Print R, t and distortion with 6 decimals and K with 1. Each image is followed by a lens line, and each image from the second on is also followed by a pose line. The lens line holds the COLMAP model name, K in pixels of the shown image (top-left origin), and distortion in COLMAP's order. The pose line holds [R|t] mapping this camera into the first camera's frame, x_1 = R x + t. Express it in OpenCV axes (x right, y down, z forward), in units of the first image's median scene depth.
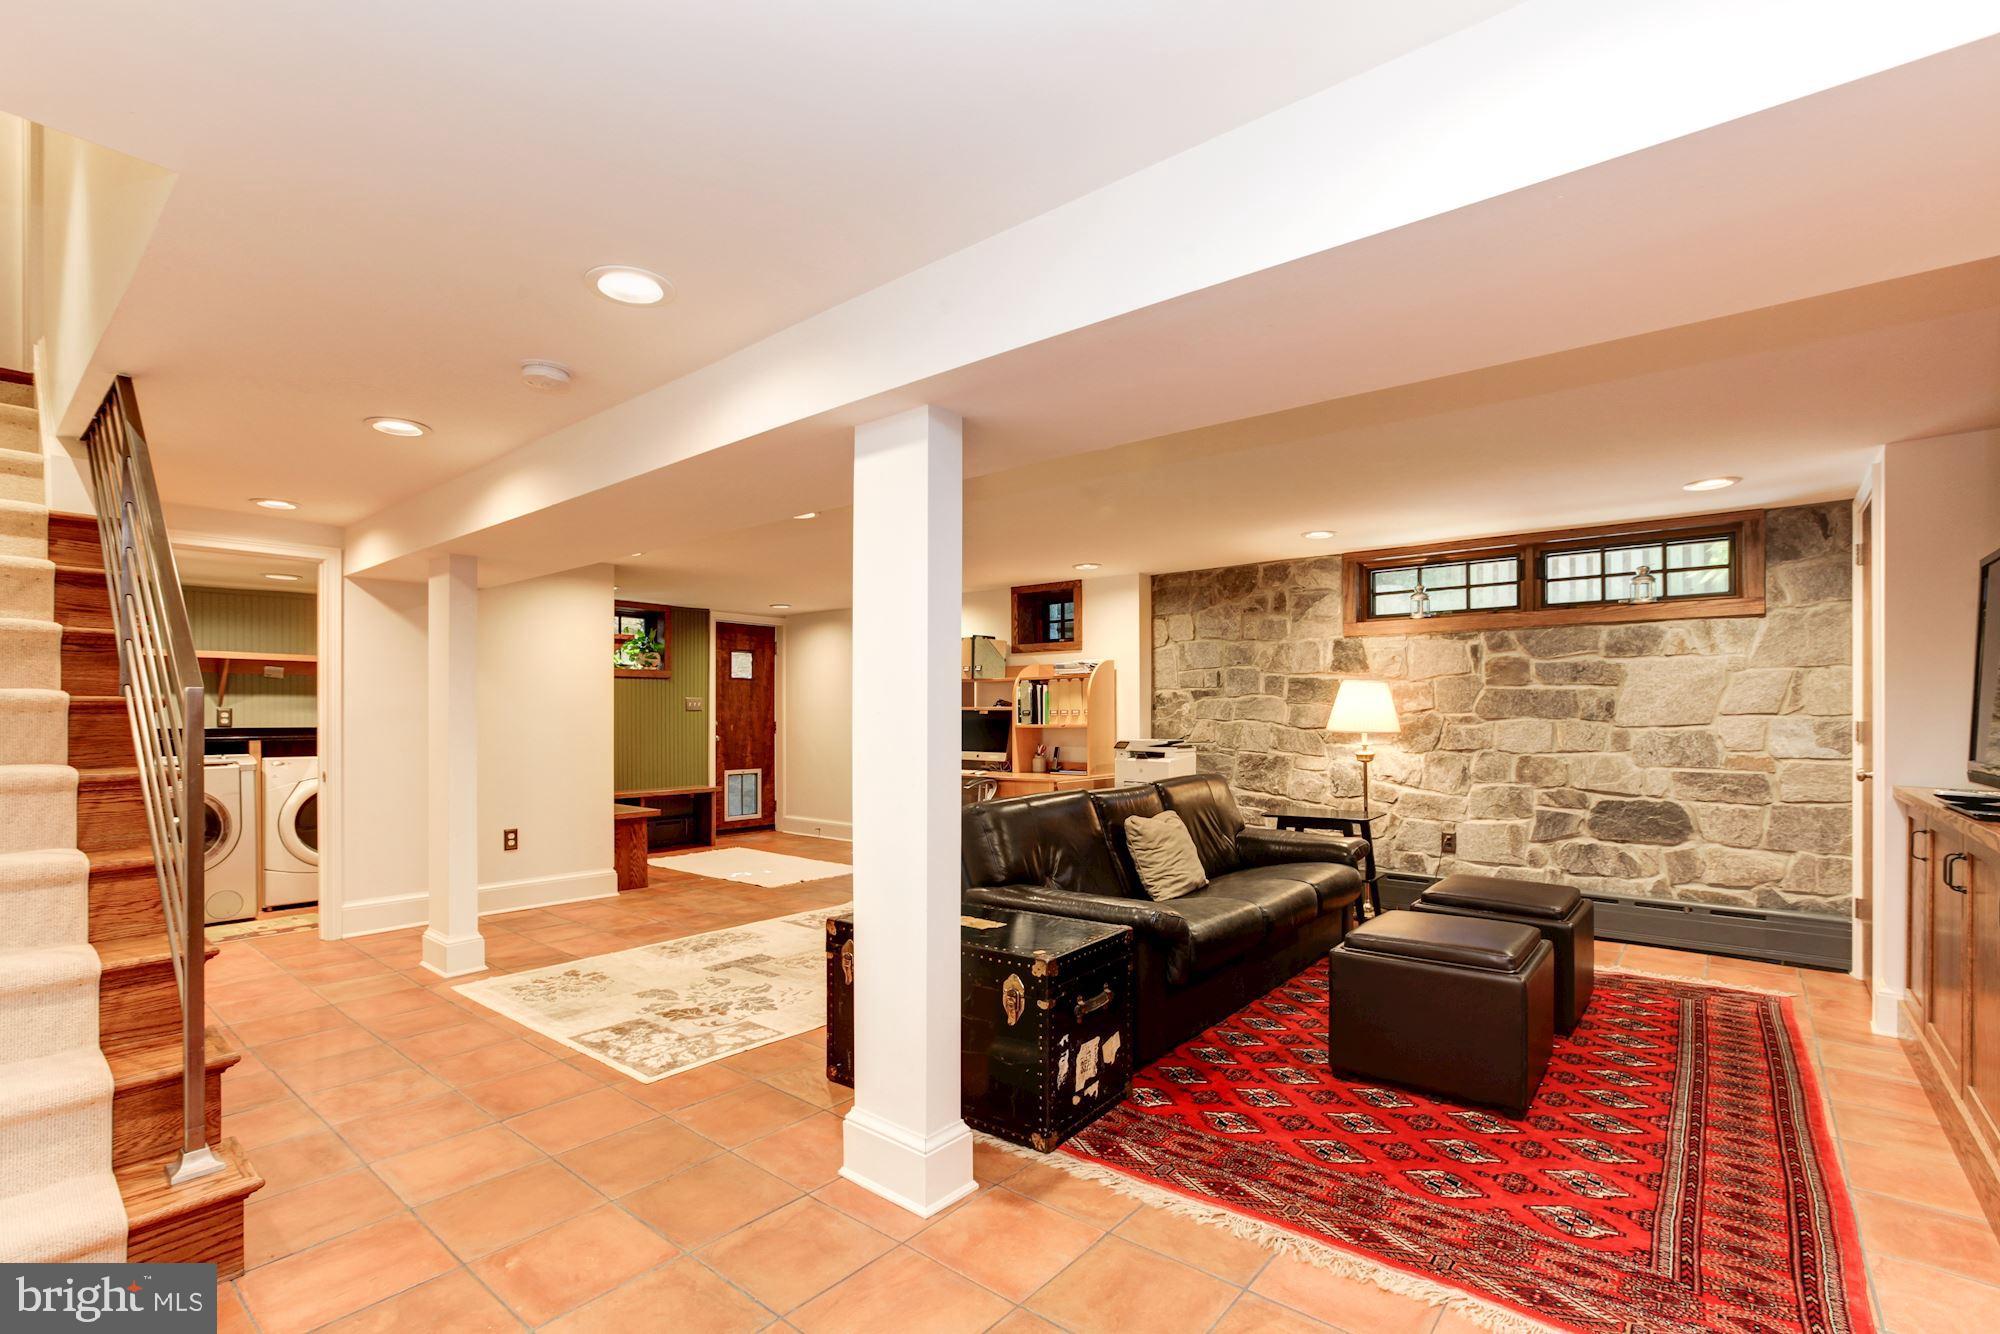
lens RADIAL K [[893.2, 0, 1031.6], [0, 893.2, 700.1], [0, 0, 1]] dist [0.000607, 0.000263]
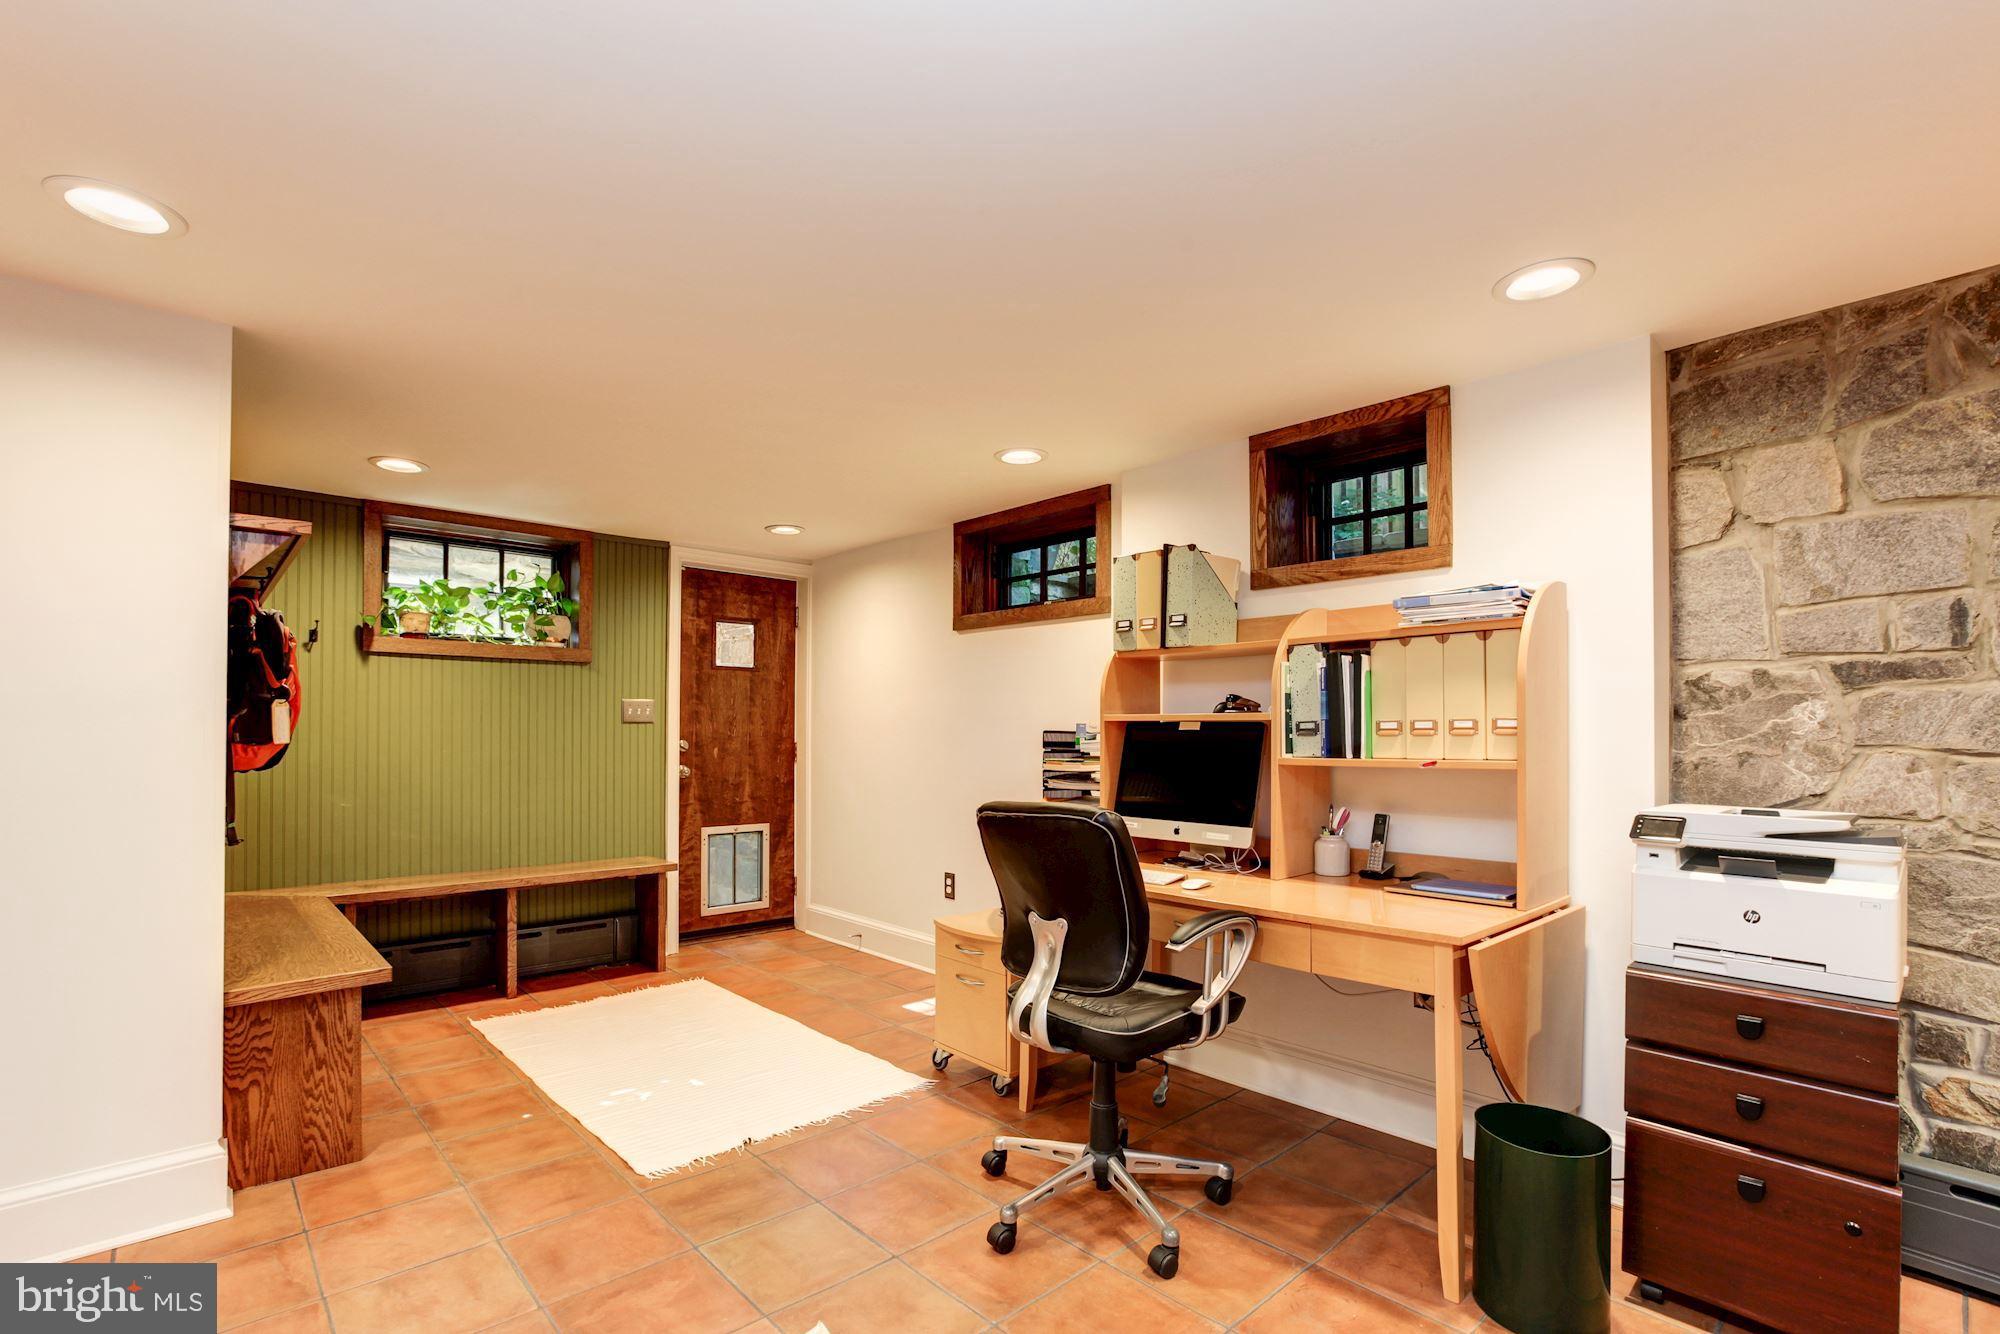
lens RADIAL K [[921.2, 0, 1025.3], [0, 921.2, 720.0], [0, 0, 1]] dist [0.000248, 0.000106]
pose [[0.989694, 0.003493, -0.143157, -0.069258], [-0.003303, 0.999993, 0.001567, 0.010657], [0.143162, -0.001078, 0.989699, 0.574384]]
